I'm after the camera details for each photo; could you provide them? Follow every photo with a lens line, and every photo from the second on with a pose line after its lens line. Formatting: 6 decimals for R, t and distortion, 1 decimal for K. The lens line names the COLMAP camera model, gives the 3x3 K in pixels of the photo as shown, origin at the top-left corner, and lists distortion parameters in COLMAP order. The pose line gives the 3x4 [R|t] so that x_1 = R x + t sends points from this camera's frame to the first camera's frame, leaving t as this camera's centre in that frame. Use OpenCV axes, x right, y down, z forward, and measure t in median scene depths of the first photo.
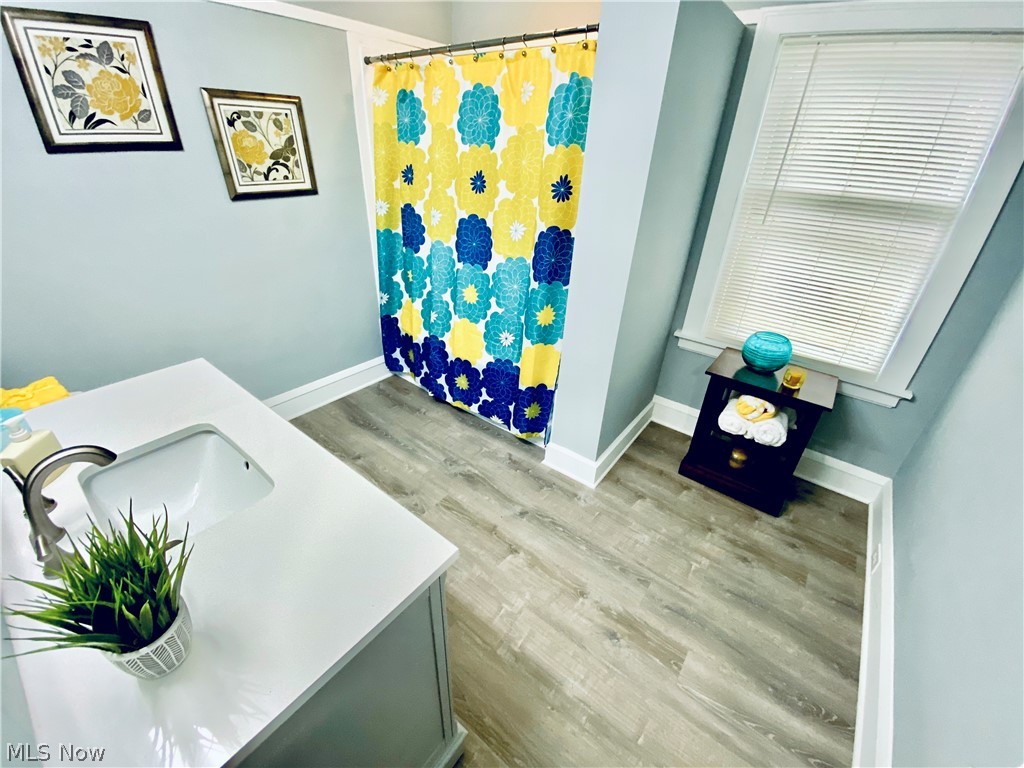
lens RADIAL K [[417.5, 0, 511.3], [0, 417.5, 381.7], [0, 0, 1]] dist [0.024838, -0.022664]
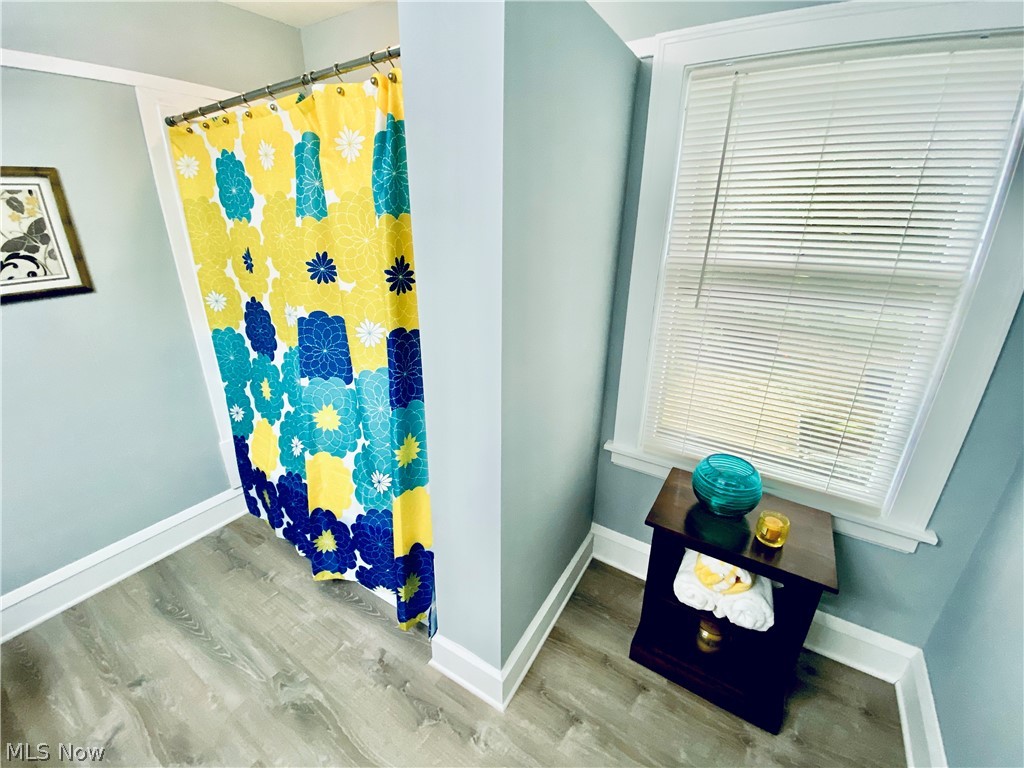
lens RADIAL K [[417.5, 0, 511.3], [0, 417.5, 381.7], [0, 0, 1]] dist [0.024838, -0.022664]
pose [[0.994887, -0.061501, 0.080107, 0.193775], [0.072518, 0.987089, -0.142817, -0.153717], [-0.070289, 0.147896, 0.986502, 0.293643]]
